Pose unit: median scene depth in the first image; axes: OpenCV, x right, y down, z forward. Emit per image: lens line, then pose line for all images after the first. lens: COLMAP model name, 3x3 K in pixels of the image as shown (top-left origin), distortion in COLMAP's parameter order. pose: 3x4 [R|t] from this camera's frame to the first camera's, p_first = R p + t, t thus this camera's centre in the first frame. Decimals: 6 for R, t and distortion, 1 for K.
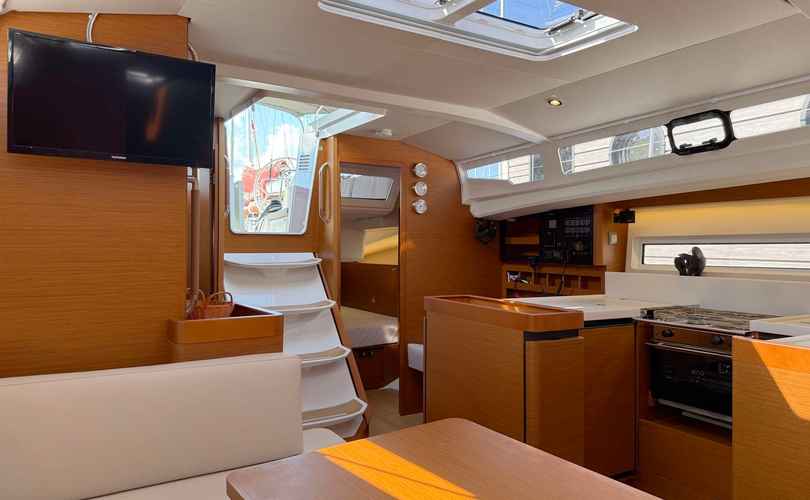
lens RADIAL K [[575.8, 0, 403.8], [0, 575.8, 241.4], [0, 0, 1]] dist [0.142317, -0.246531]
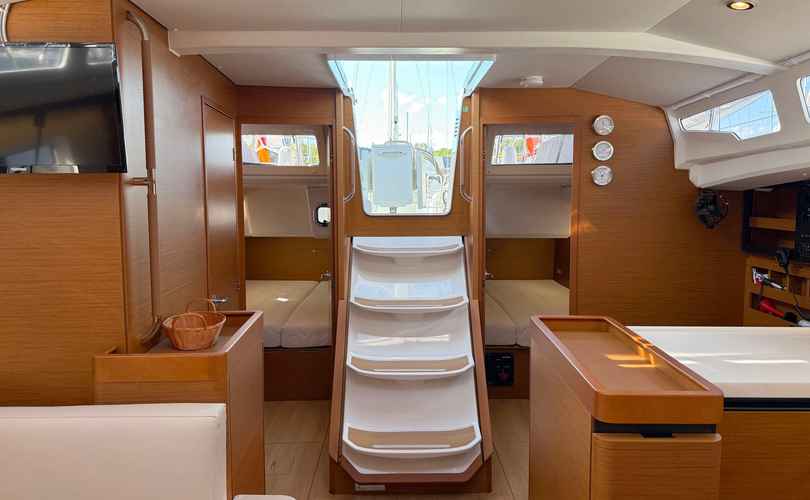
lens RADIAL K [[575.8, 0, 403.8], [0, 575.8, 241.4], [0, 0, 1]] dist [0.142317, -0.246531]
pose [[0.856376, 0.034433, -0.515204, 0.214921], [0.010086, 0.996468, 0.083362, -0.045586], [0.516255, -0.076586, 0.853004, 0.254058]]
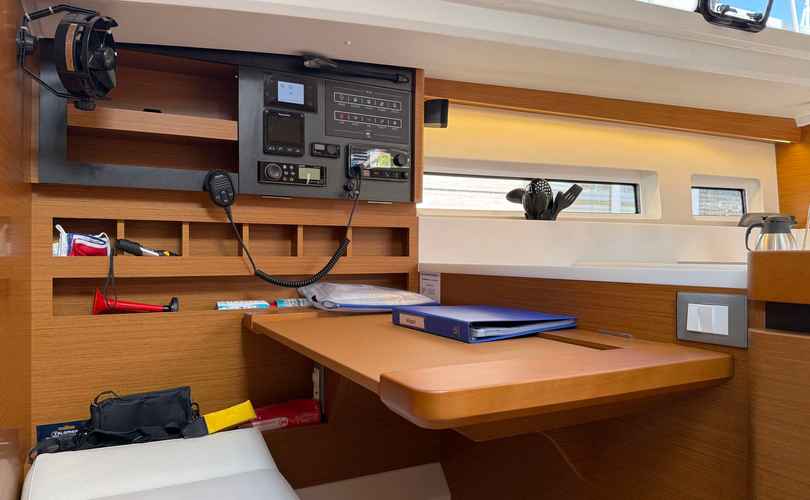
lens RADIAL K [[575.8, 0, 403.8], [0, 575.8, 241.4], [0, 0, 1]] dist [0.142317, -0.246531]
pose [[0.064539, 0.010964, 0.997855, -0.127990], [-0.012084, 0.999875, -0.010204, 0.075144], [-0.997842, -0.011399, 0.064664, 0.952415]]
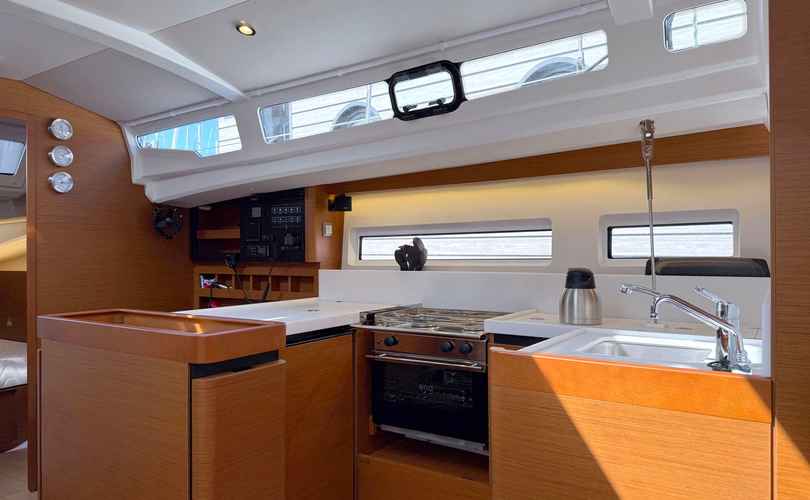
lens RADIAL K [[582.6, 0, 405.2], [0, 582.6, 250.9], [0, 0, 1]] dist [0.046582, -0.062517]
pose [[0.890894, -0.010887, 0.454081, 0.080604], [0.008831, 0.999939, 0.006648, 0.020957], [-0.454125, -0.001913, 0.890936, 0.213584]]
